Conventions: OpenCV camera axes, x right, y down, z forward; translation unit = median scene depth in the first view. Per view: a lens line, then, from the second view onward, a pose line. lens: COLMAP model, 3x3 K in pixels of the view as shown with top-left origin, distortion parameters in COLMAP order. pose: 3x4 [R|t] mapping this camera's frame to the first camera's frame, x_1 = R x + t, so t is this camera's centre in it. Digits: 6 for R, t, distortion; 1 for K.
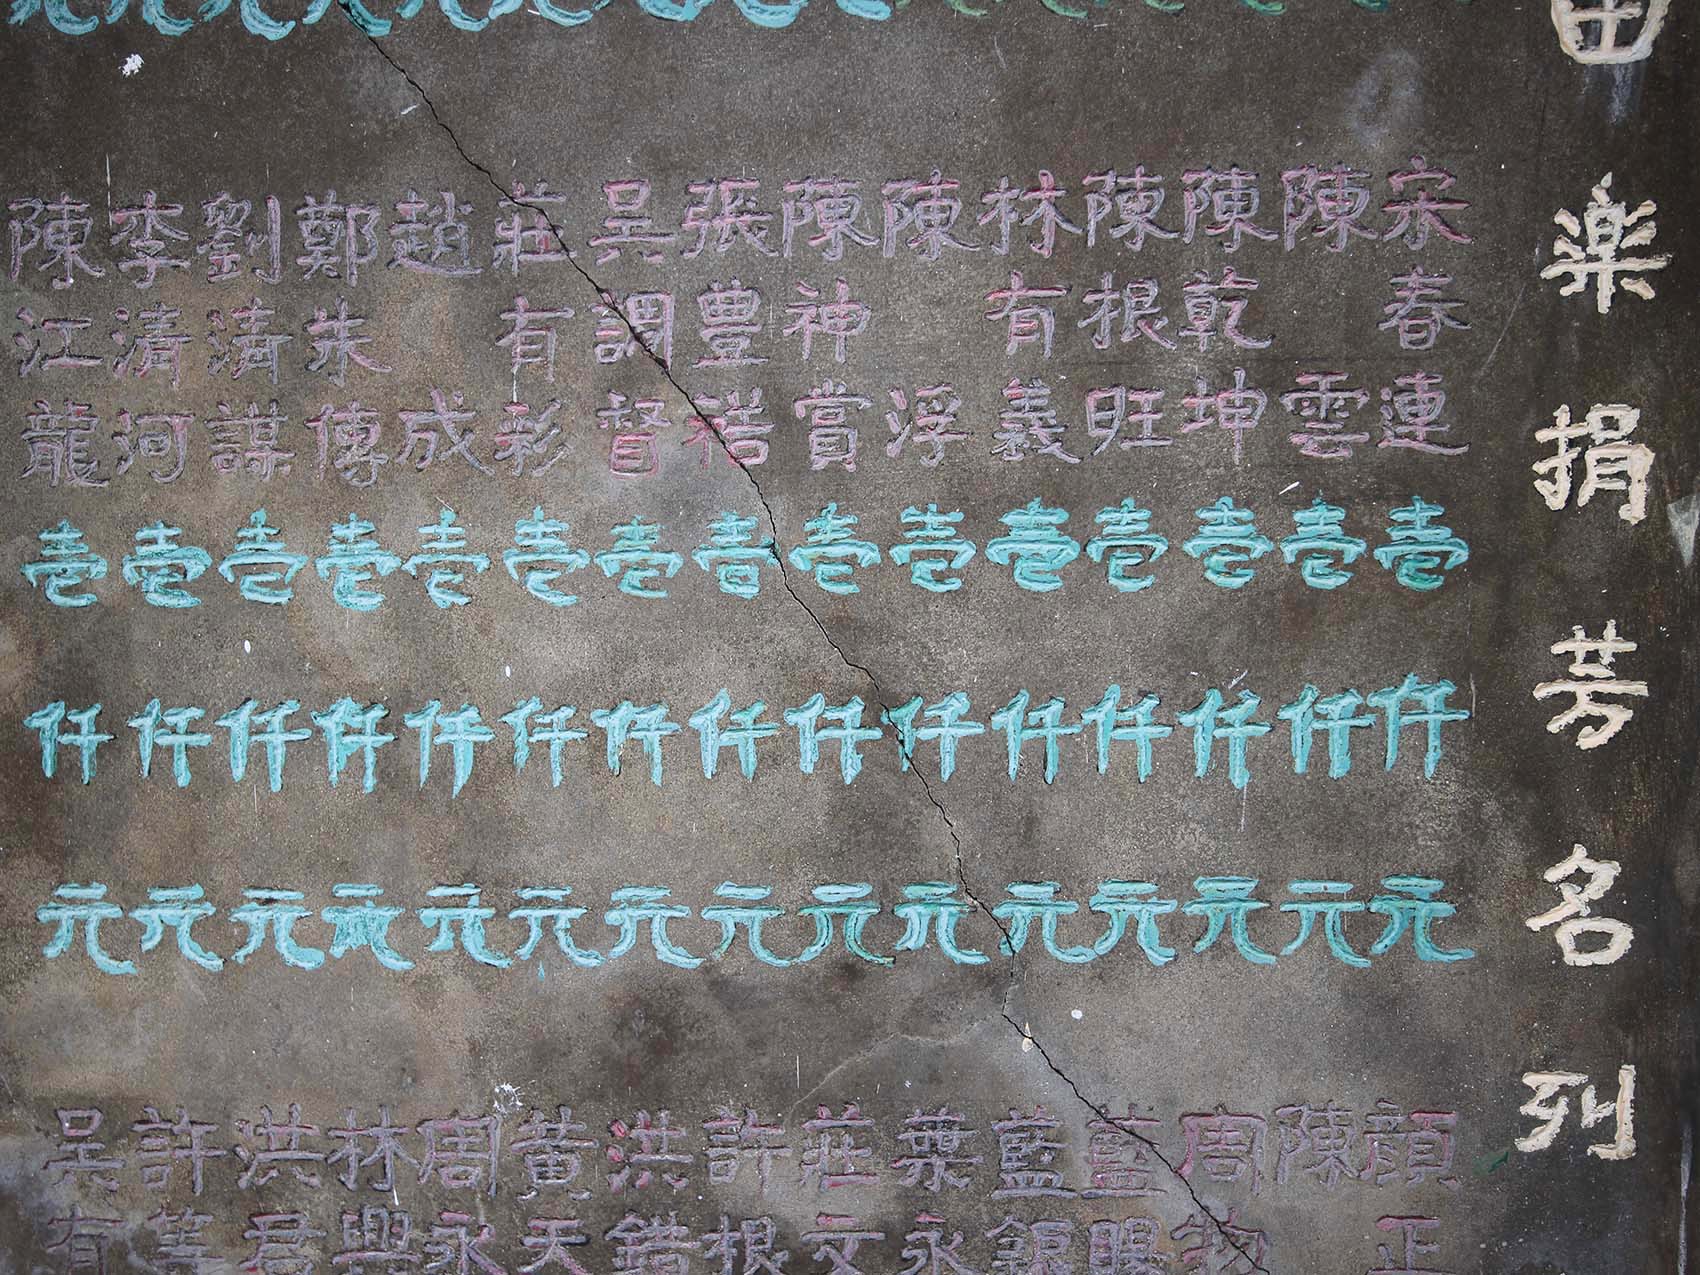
lens RADIAL K [[816.3, 0, 850.0], [0, 816.3, 637.5], [0, 0, 1]] dist [-0.008335, 0.004002]
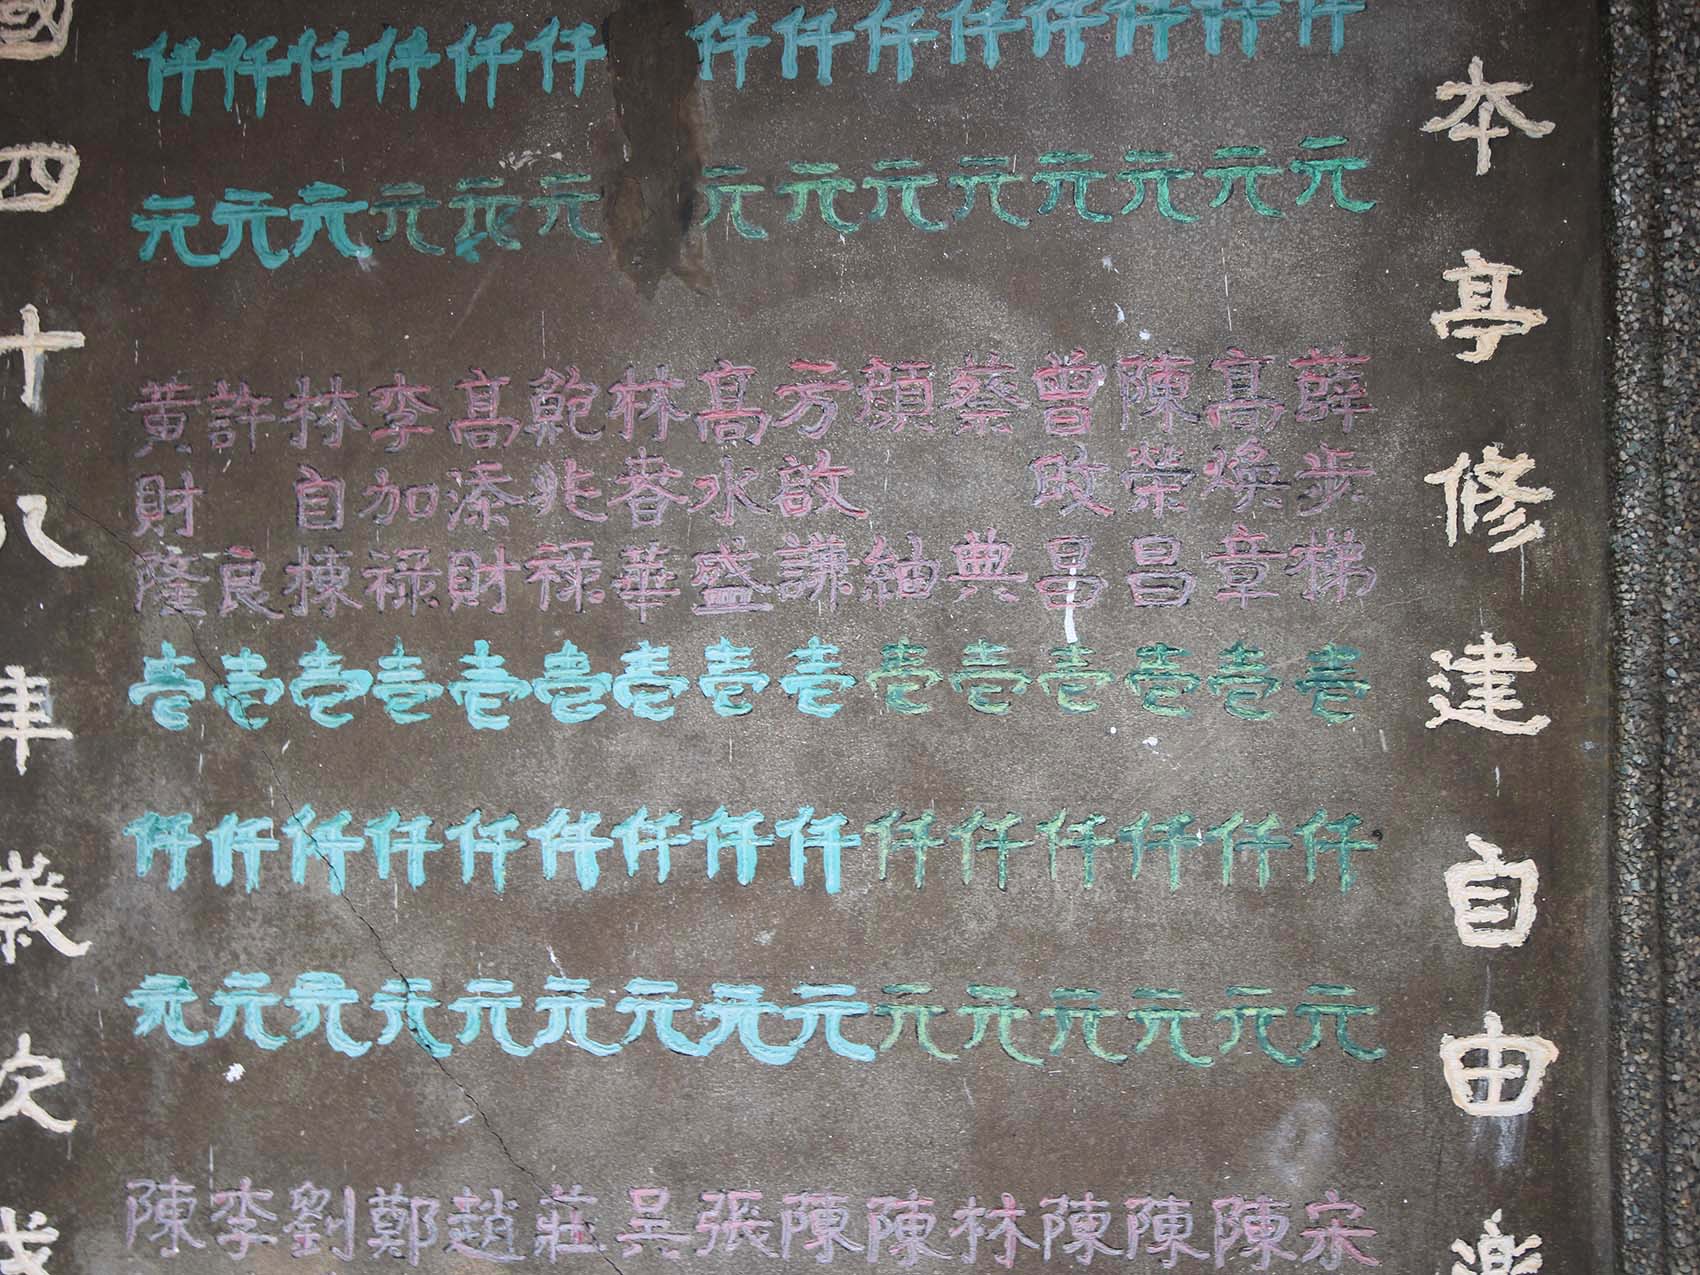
lens RADIAL K [[816.3, 0, 850.0], [0, 816.3, 637.5], [0, 0, 1]] dist [-0.008335, 0.004002]
pose [[0.999831, 0.004114, -0.017919, 0.032284], [-0.004782, 0.999288, -0.037424, -1.313186], [0.017752, 0.037503, 0.999139, -0.193472]]
